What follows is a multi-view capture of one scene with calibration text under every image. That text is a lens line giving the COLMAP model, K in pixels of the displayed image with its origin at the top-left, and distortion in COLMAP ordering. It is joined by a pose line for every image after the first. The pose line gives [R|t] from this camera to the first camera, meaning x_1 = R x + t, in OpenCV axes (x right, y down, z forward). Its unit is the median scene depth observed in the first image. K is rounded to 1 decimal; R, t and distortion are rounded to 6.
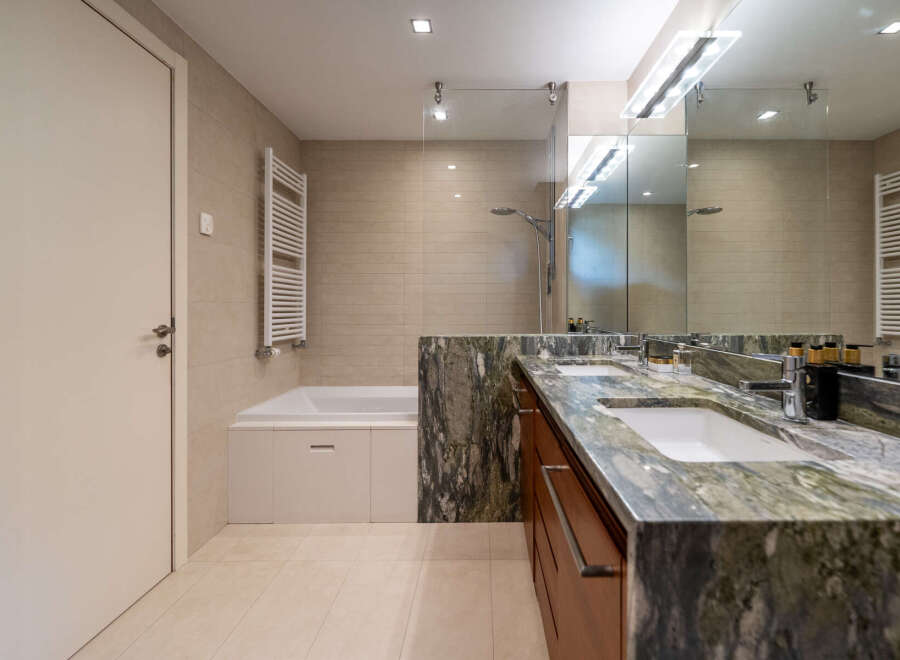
lens RADIAL K [[422.5, 0, 429.4], [0, 422.5, 313.3], [0, 0, 1]] dist [0.000243, -0.000383]
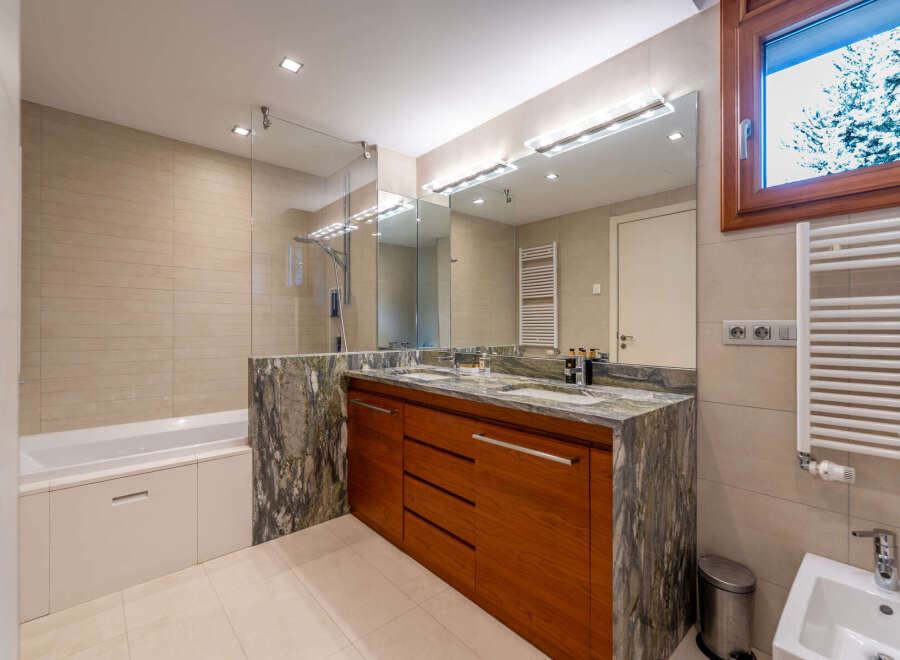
lens RADIAL K [[401.7, 0, 450.5], [0, 401.7, 332.8], [0, 0, 1]] dist [0.001179, 0.000119]
pose [[0.754739, -0.007678, 0.655981, -0.294075], [0.006865, 0.999969, 0.003806, -0.006579], [-0.655990, 0.001630, 0.754768, -0.020120]]
